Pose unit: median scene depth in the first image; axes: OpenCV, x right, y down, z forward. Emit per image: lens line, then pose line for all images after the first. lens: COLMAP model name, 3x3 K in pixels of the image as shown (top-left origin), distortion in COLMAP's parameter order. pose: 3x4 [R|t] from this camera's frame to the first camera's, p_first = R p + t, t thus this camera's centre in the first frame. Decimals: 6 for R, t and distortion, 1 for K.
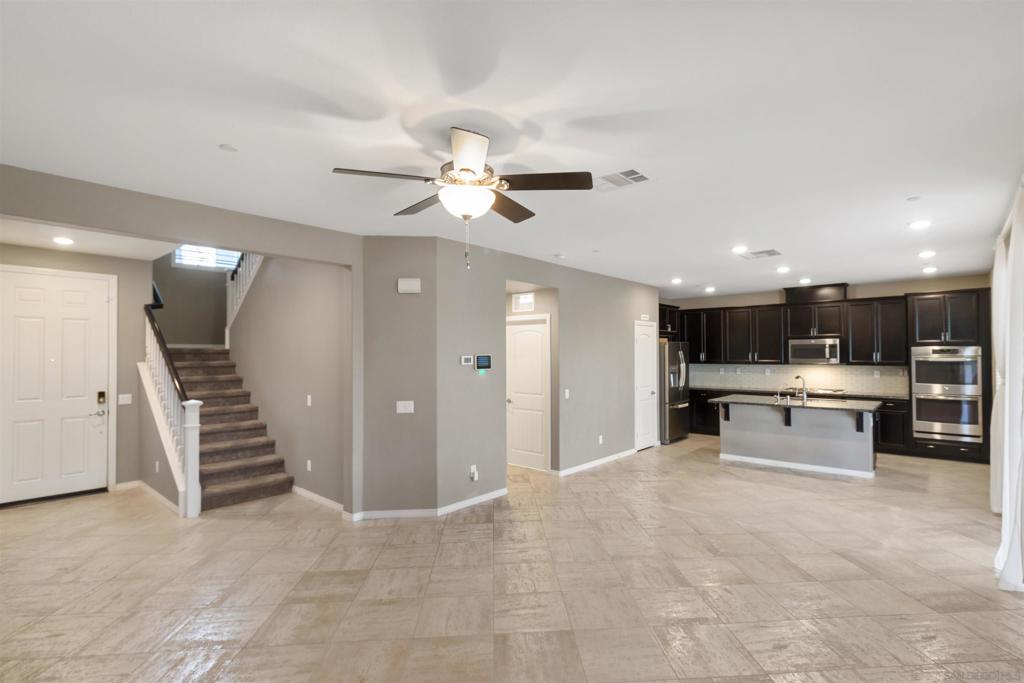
lens RADIAL K [[481.4, 0, 533.1], [0, 481.4, 347.9], [0, 0, 1]] dist [0.005486, -0.001272]
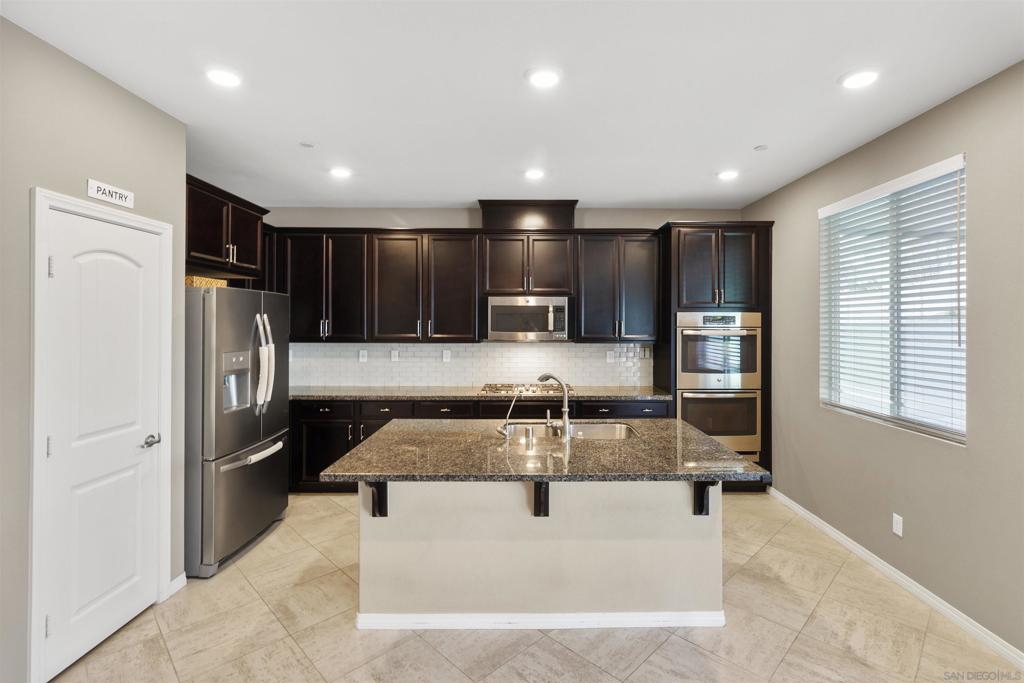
lens RADIAL K [[481.4, 0, 528.9], [0, 481.4, 324.2], [0, 0, 1]] dist [0.005486, -0.001272]
pose [[0.759955, 0.007694, 0.649930, 0.244618], [-0.012848, 0.999912, 0.003187, 0.012706], [-0.649849, -0.010772, 0.759987, 0.632999]]
